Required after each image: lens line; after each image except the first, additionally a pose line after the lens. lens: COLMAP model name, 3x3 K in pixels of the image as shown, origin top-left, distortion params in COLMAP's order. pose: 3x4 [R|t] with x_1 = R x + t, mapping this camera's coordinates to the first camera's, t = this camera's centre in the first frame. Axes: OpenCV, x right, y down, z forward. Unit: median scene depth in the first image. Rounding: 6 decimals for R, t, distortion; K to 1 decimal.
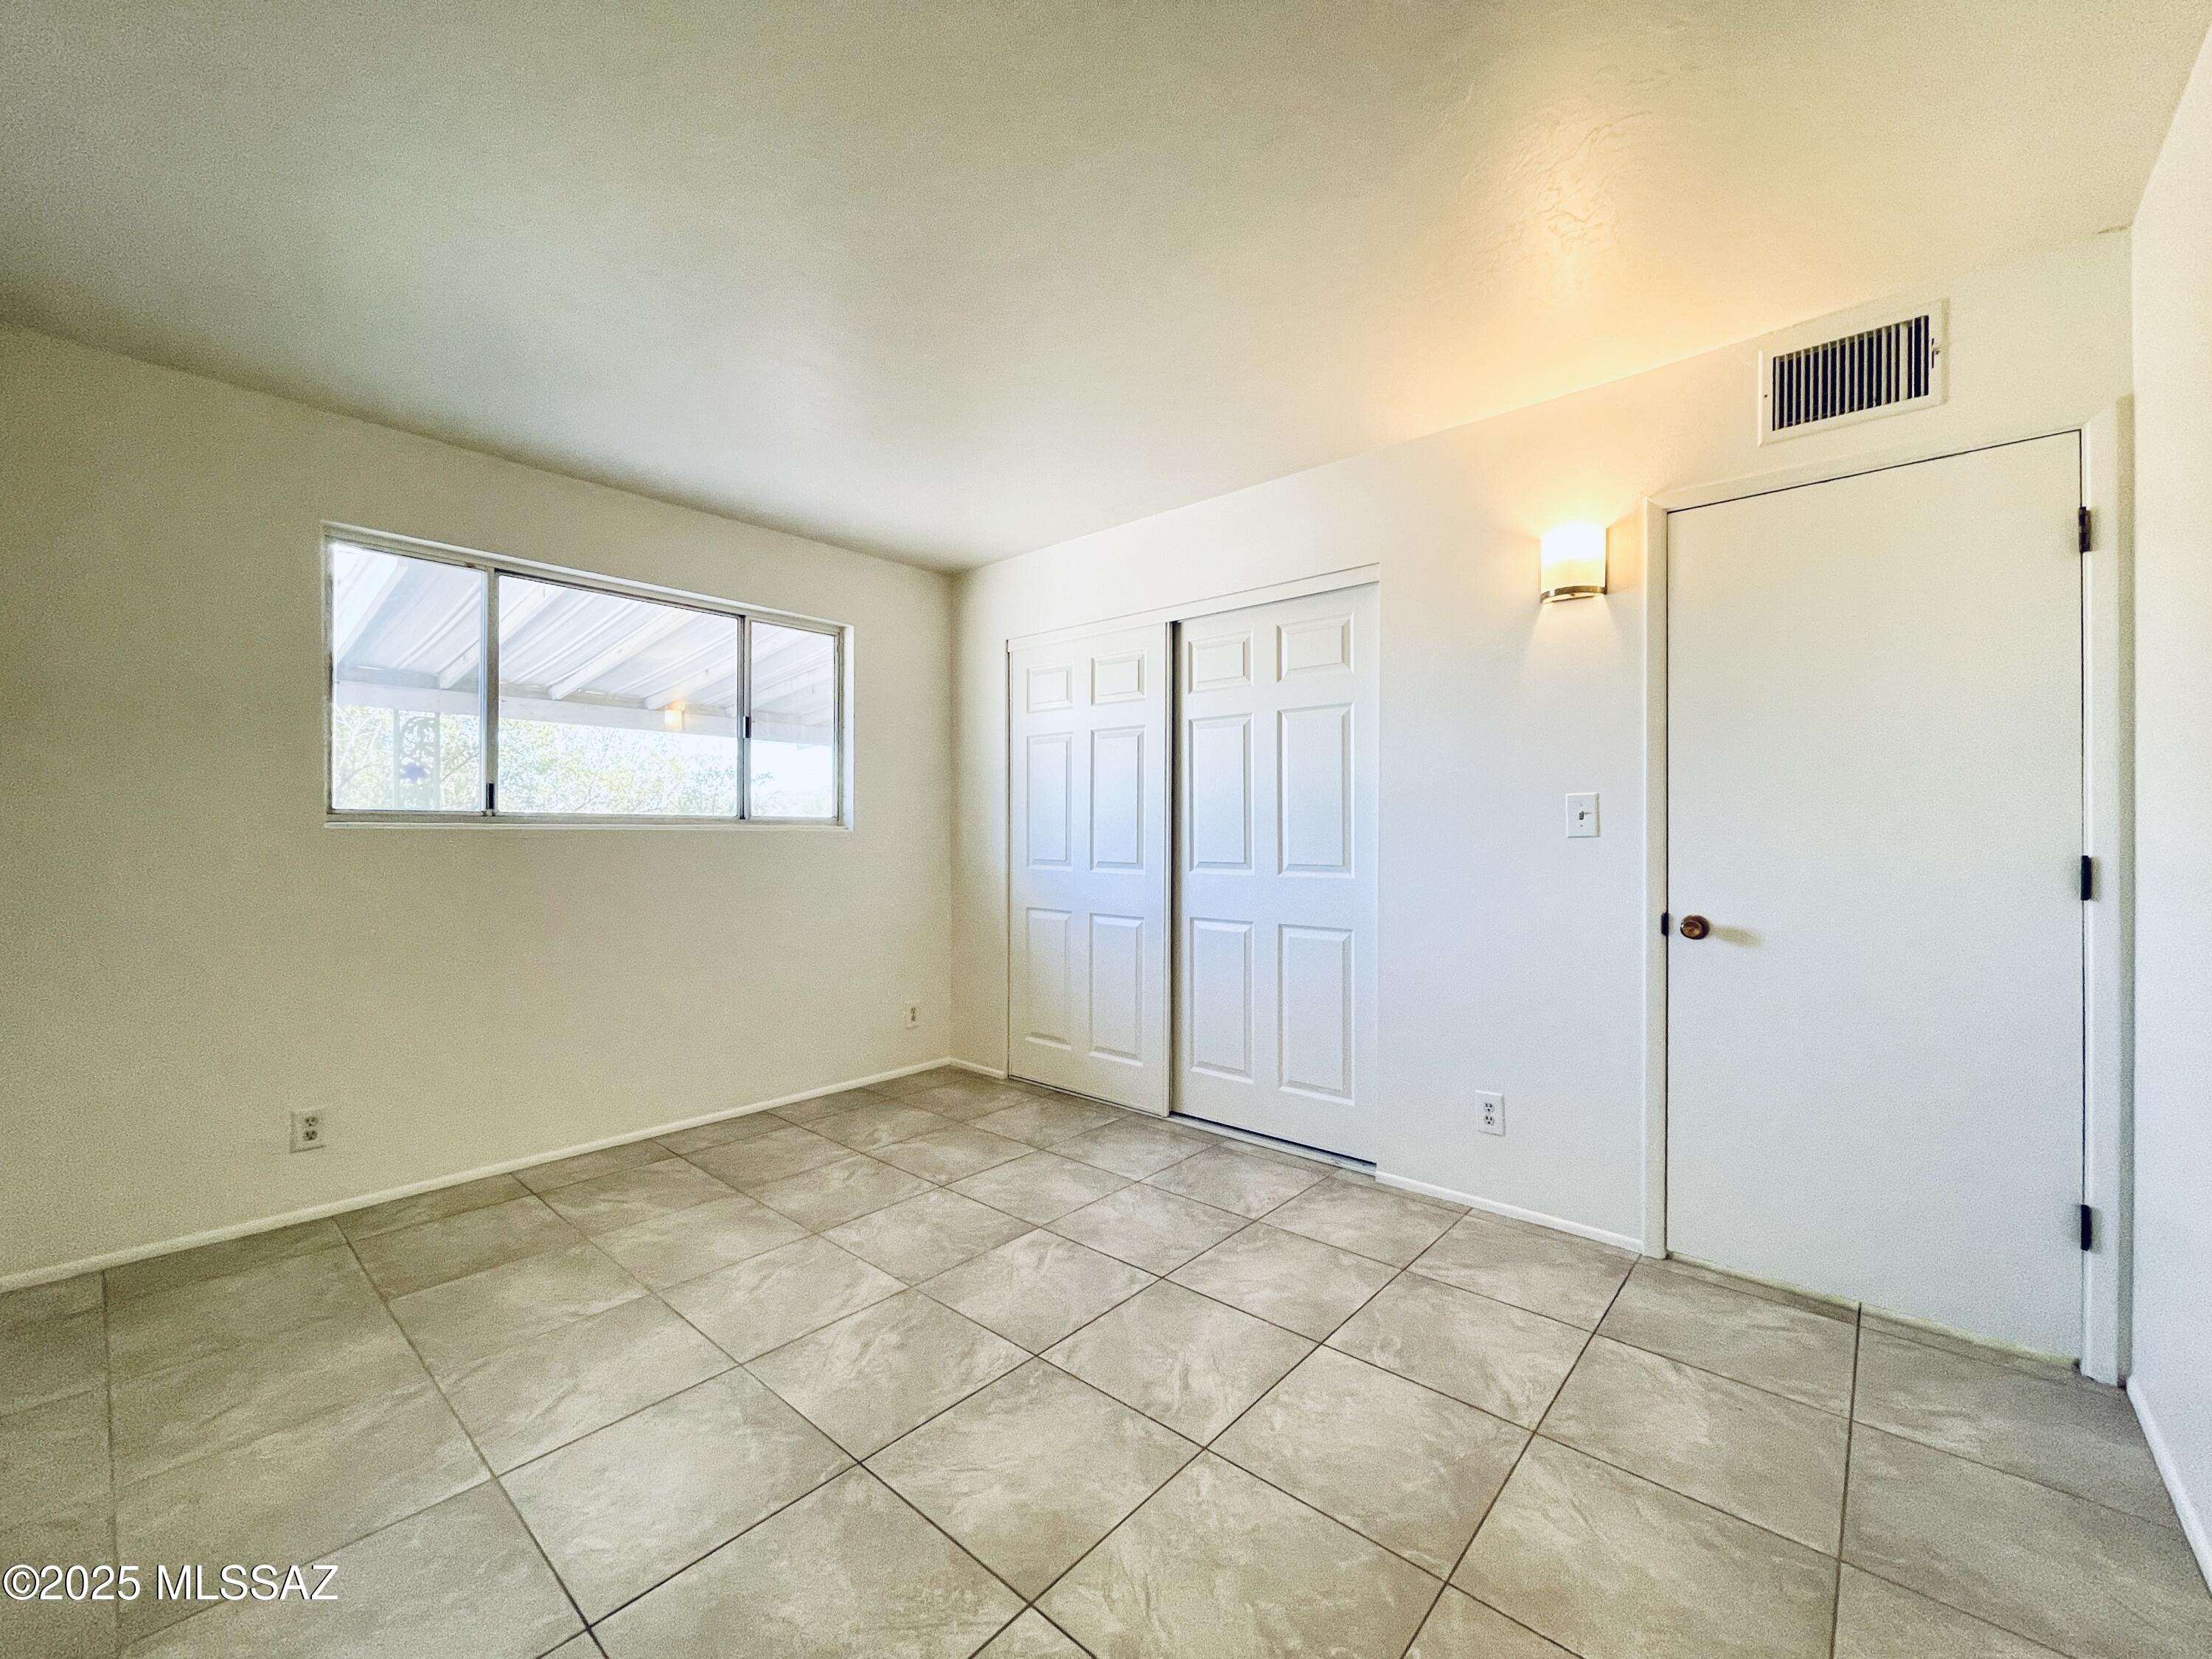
lens RADIAL K [[897.9, 0, 1106.0], [0, 897.9, 829.5], [0, 0, 1]] dist [-0.001435, 0.000574]
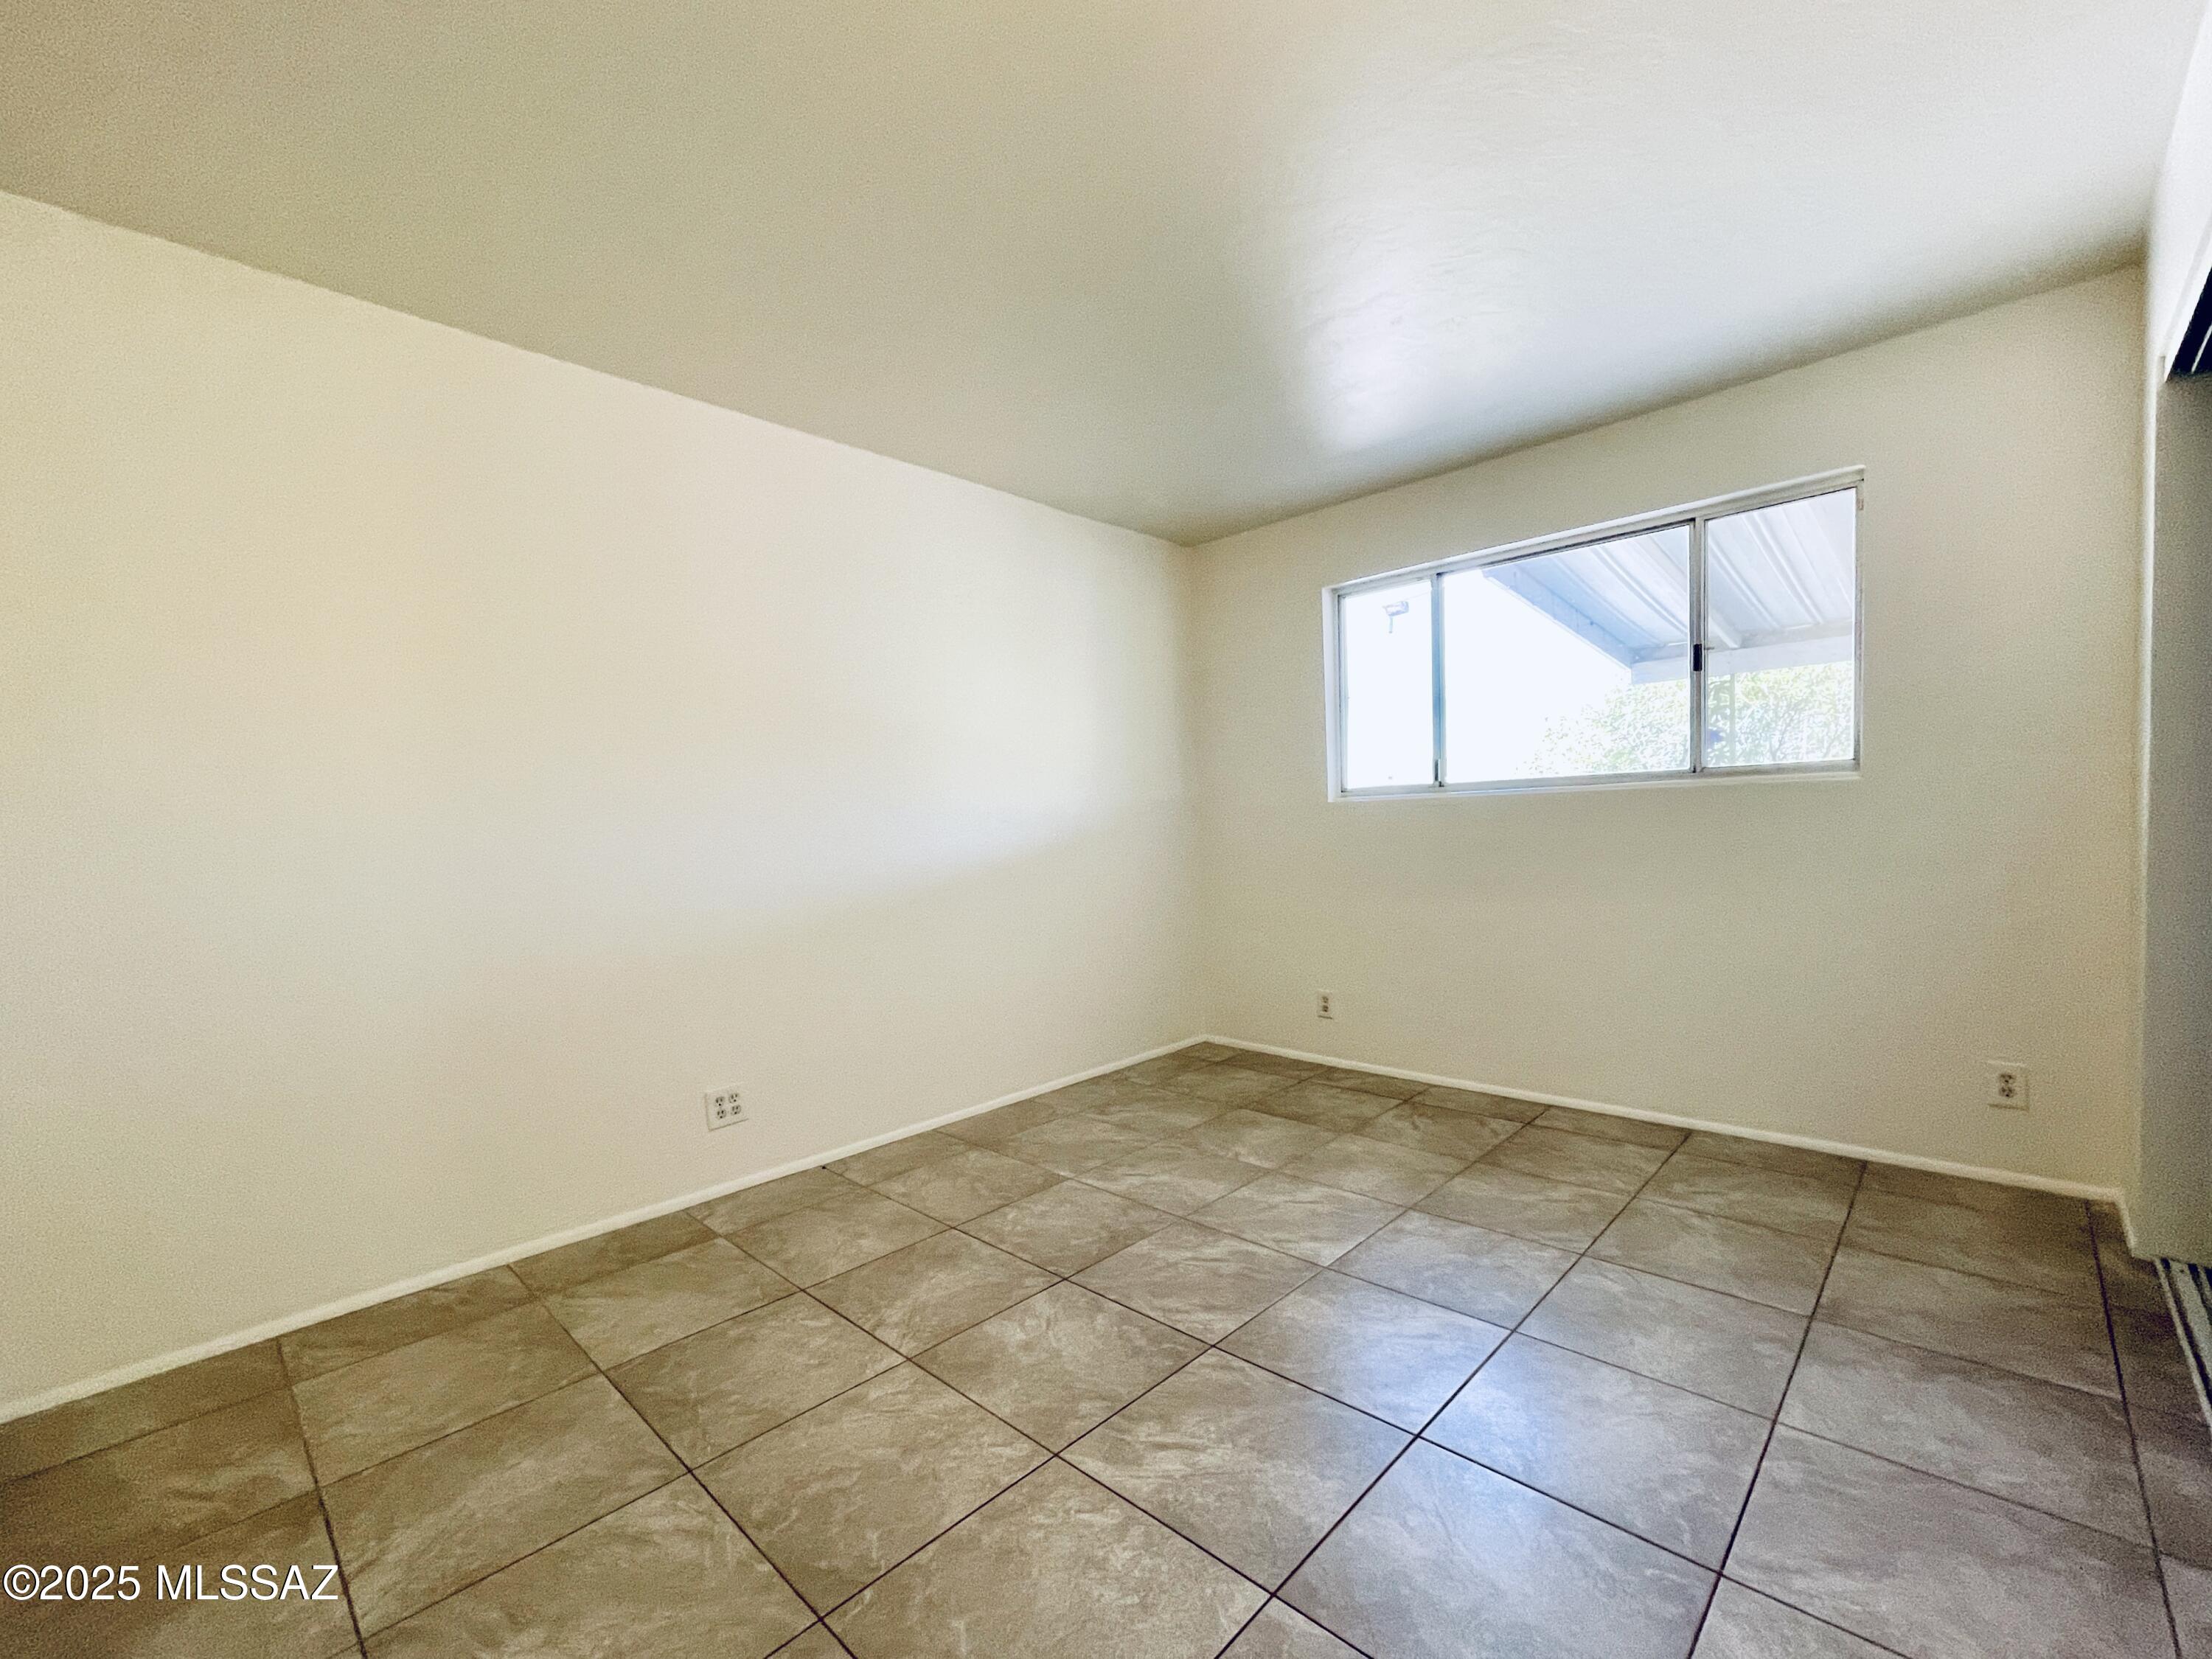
lens RADIAL K [[930.2, 0, 1099.4], [0, 930.2, 877.0], [0, 0, 1]] dist [-0.000099, 0.000084]
pose [[-0.051934, 0.054040, -0.997187, 0.601539], [0.037868, 0.997923, 0.052108, 0.023606], [0.997932, -0.035056, -0.053873, 0.646591]]
